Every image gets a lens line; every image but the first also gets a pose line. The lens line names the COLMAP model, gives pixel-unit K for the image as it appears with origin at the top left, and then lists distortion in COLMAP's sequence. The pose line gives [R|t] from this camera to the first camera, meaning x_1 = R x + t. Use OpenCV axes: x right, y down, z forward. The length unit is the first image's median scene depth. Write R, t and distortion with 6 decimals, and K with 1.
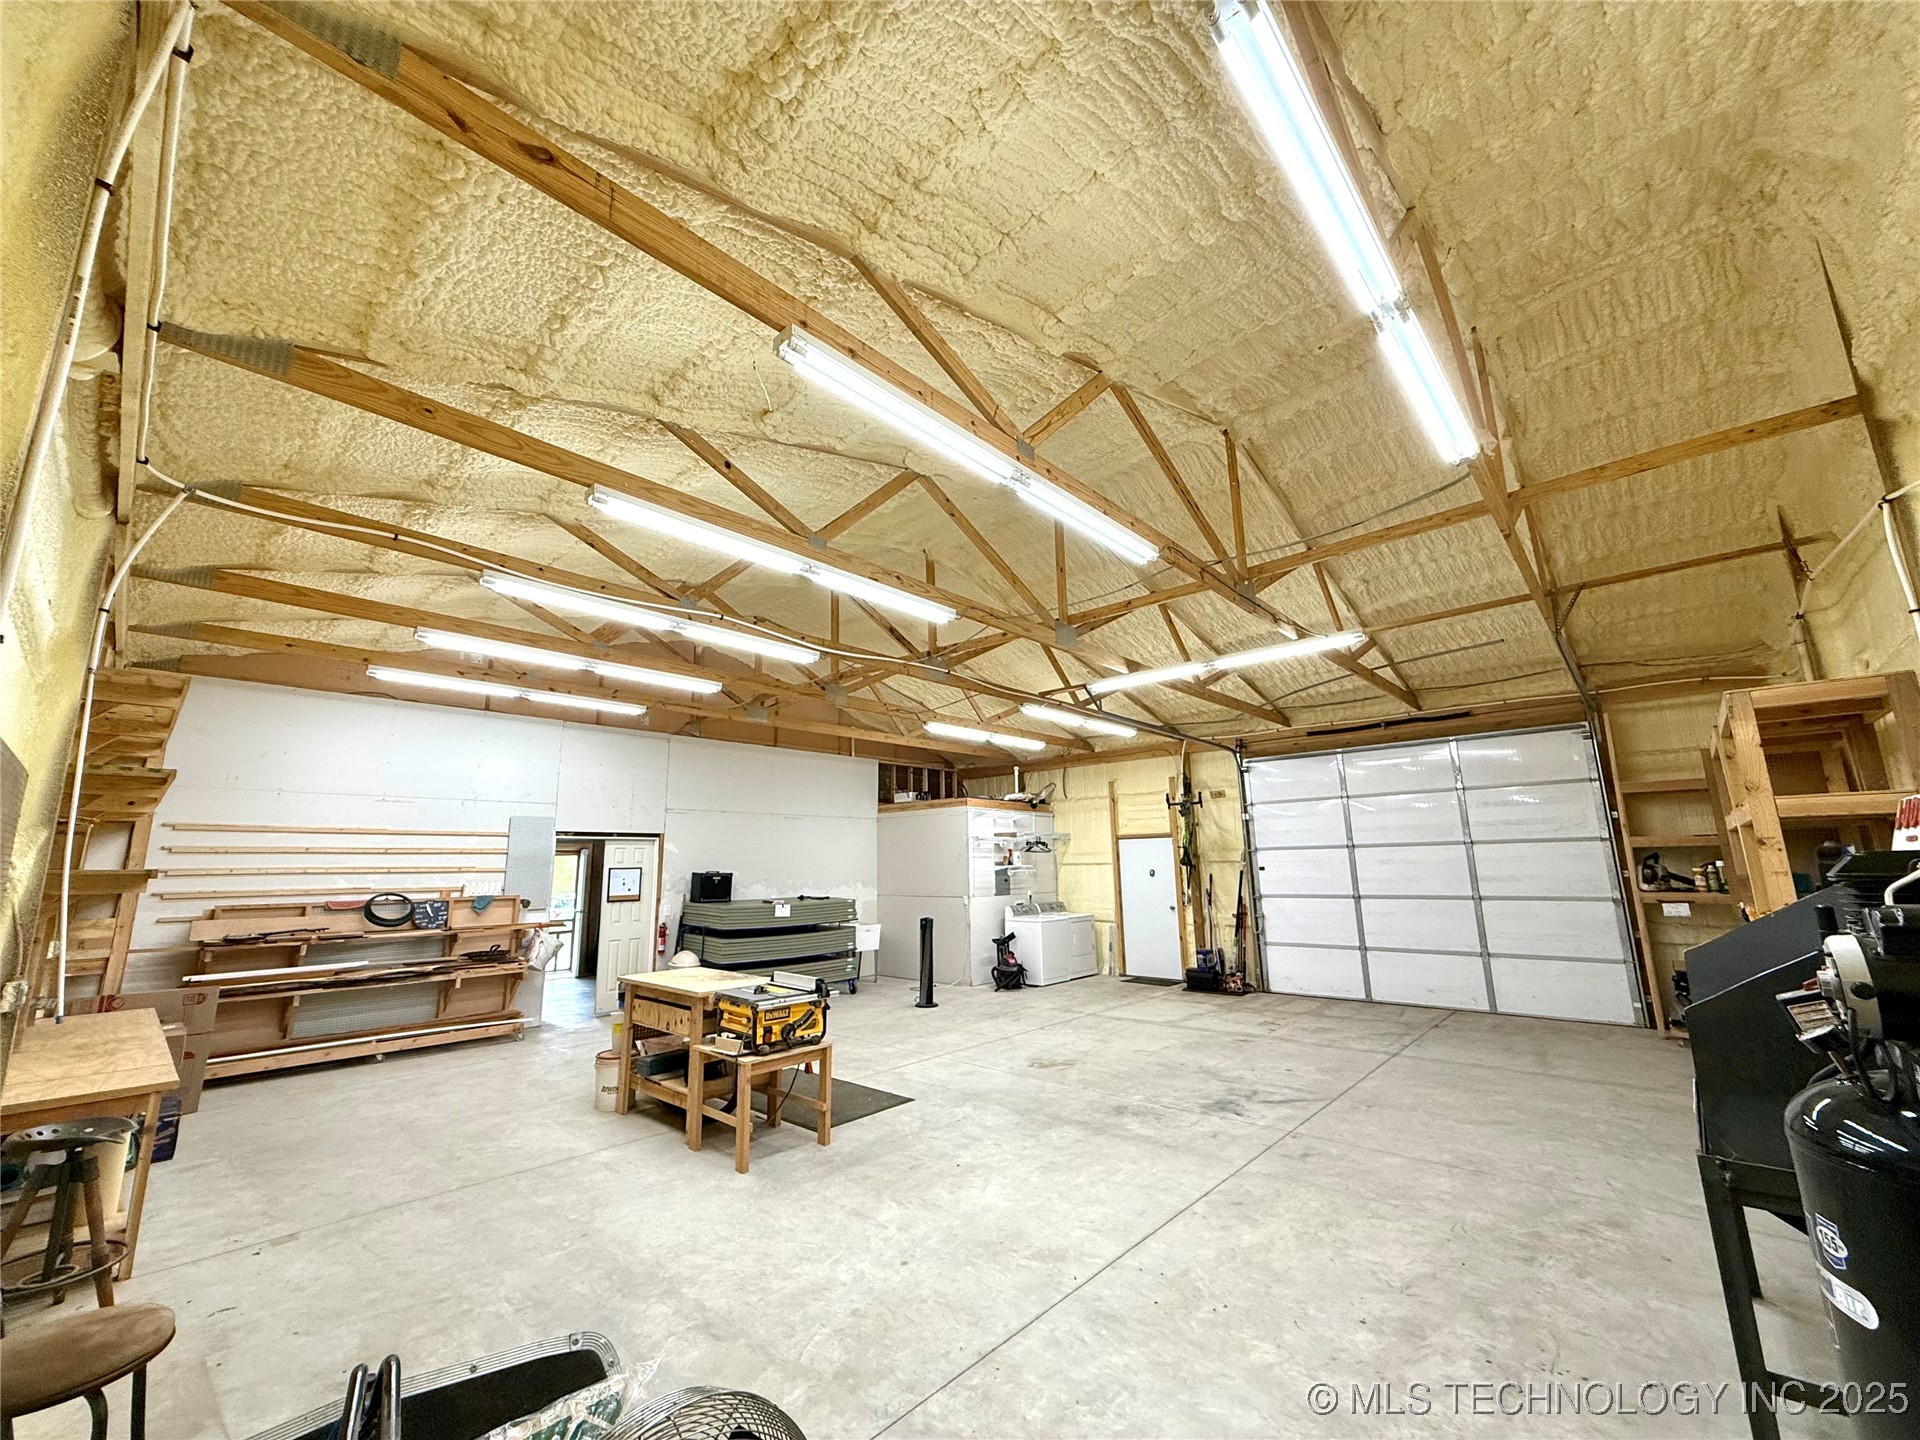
lens RADIAL K [[760.2, 0, 955.3], [0, 760.2, 719.0], [0, 0, 1]] dist [-0.000068, 0.000384]
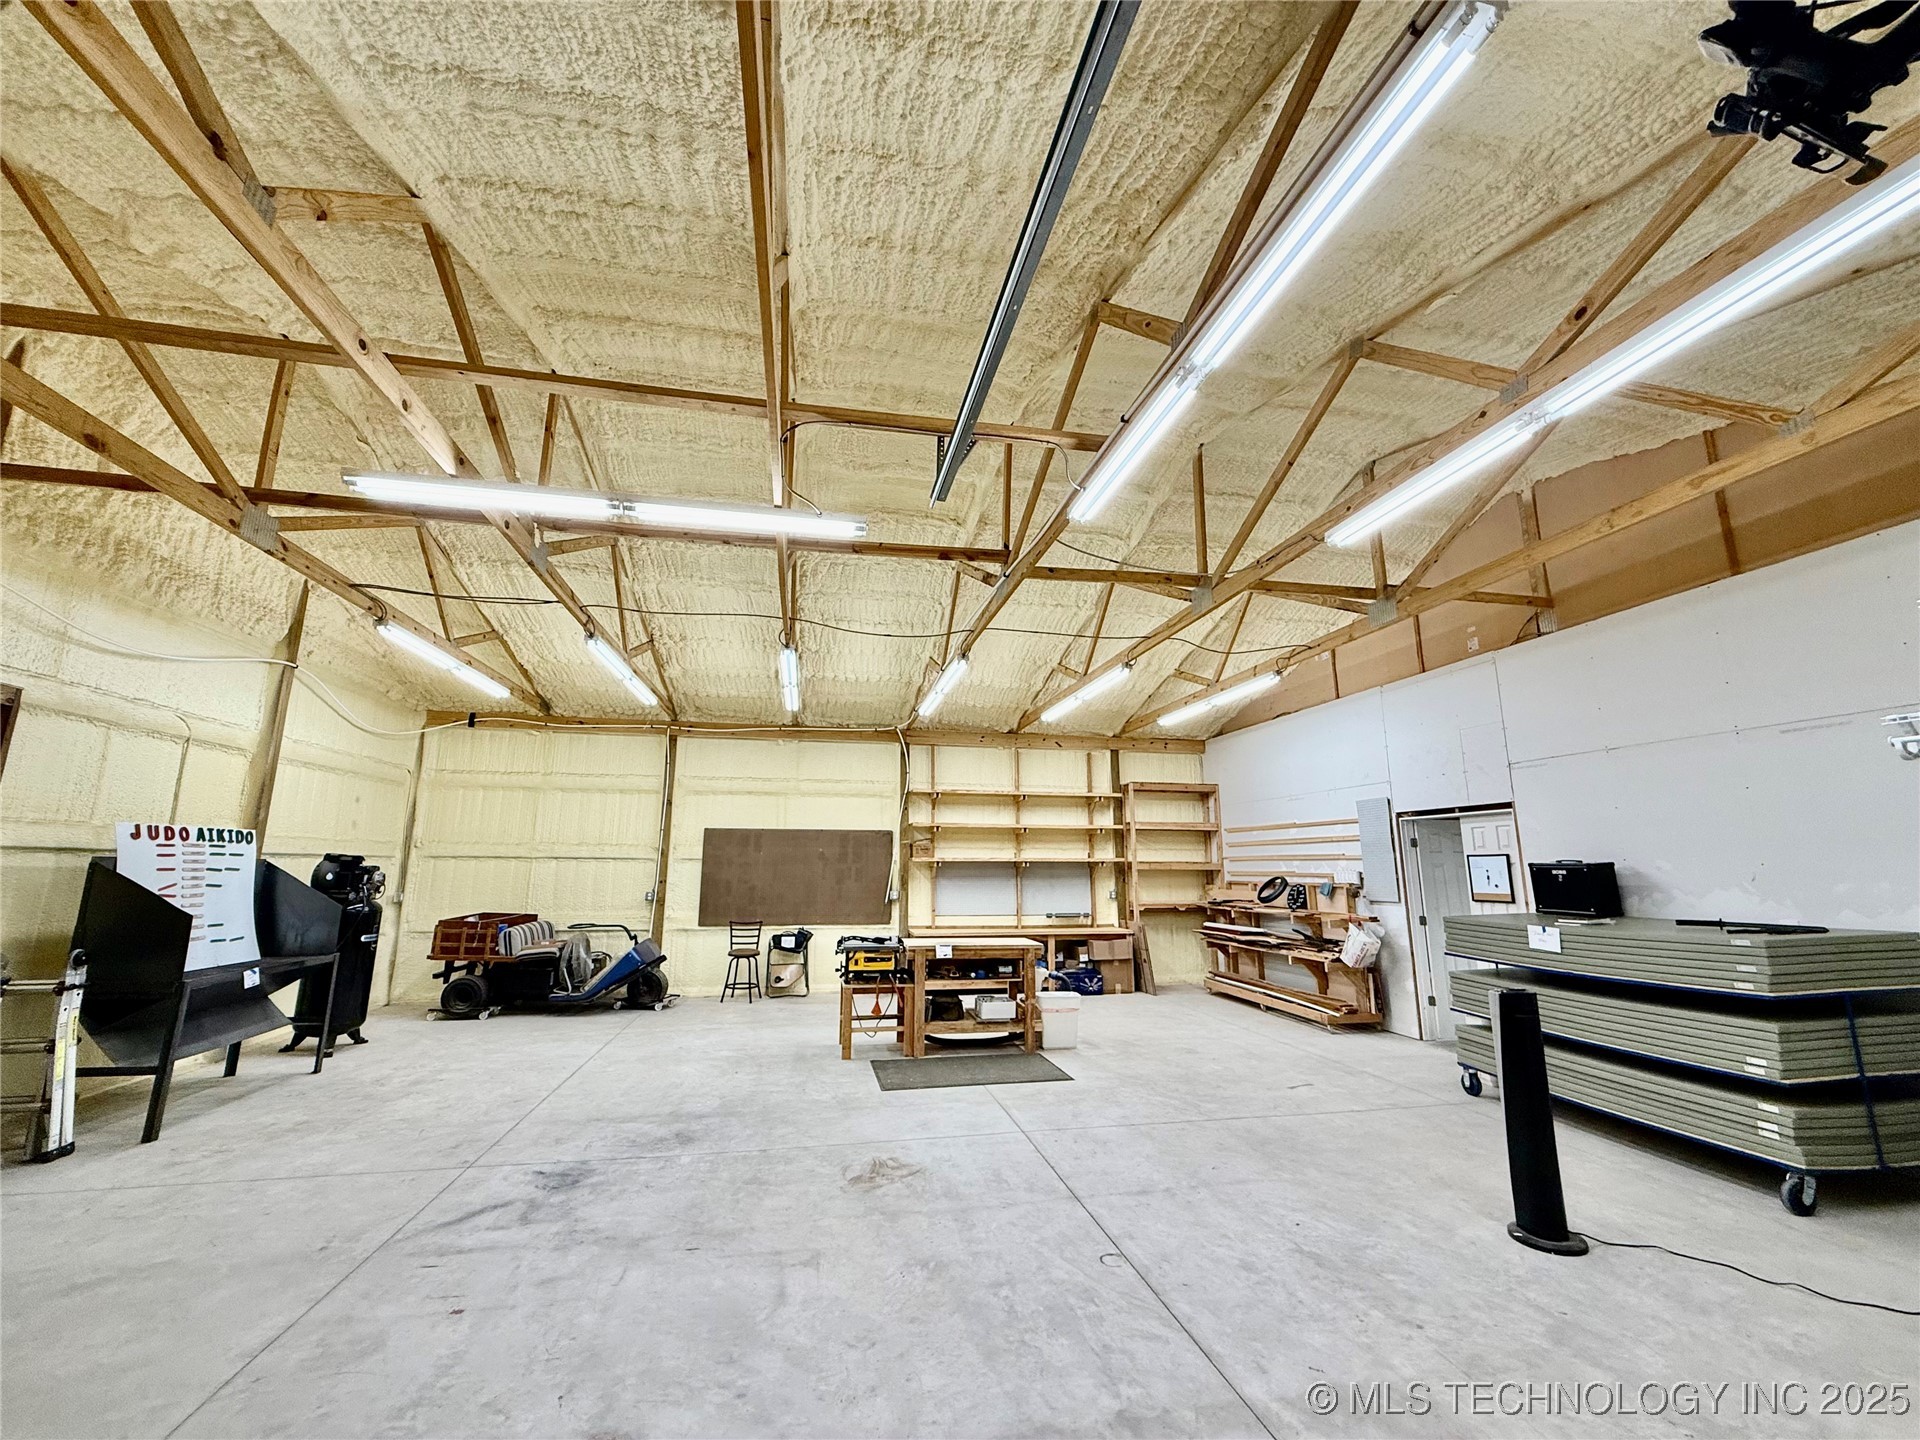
lens RADIAL K [[760.2, 0, 955.3], [0, 760.2, 719.0], [0, 0, 1]] dist [-0.000068, 0.000384]
pose [[-0.592818, -0.142117, -0.792698, 0.775095], [0.158036, 0.944639, -0.287545, 0.358627], [0.789678, -0.295737, -0.537539, 1.825250]]
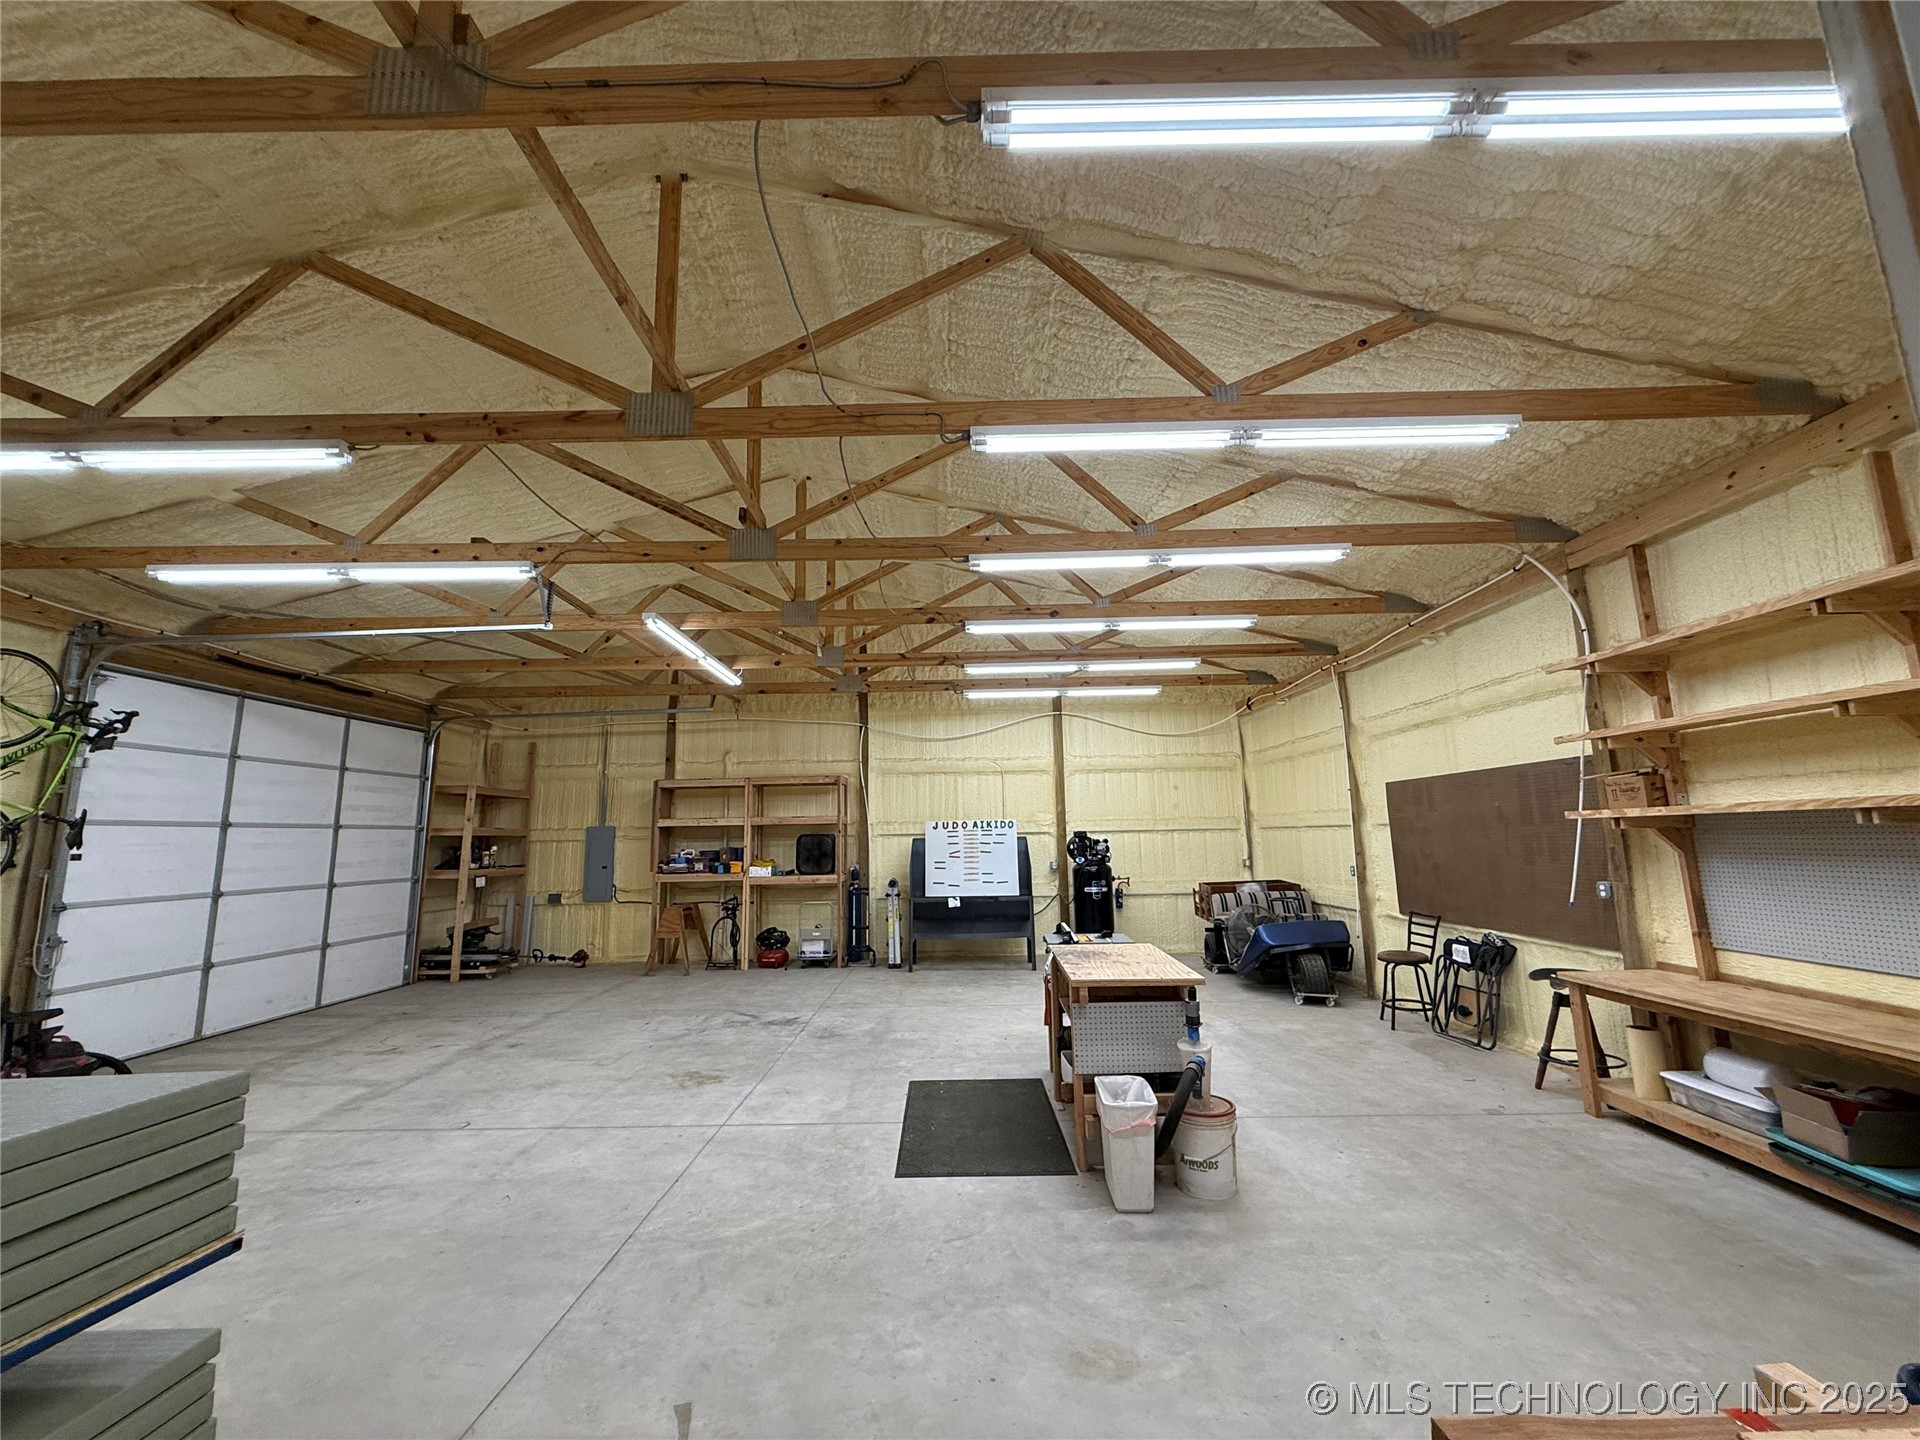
lens RADIAL K [[760.2, 0, 955.3], [0, 760.2, 719.0], [0, 0, 1]] dist [-0.000068, 0.000384]
pose [[-0.671221, 0.141561, 0.727614, -0.858757], [-0.114894, 0.949864, -0.290790, 0.360164], [-0.732299, -0.278783, -0.621304, 1.726957]]
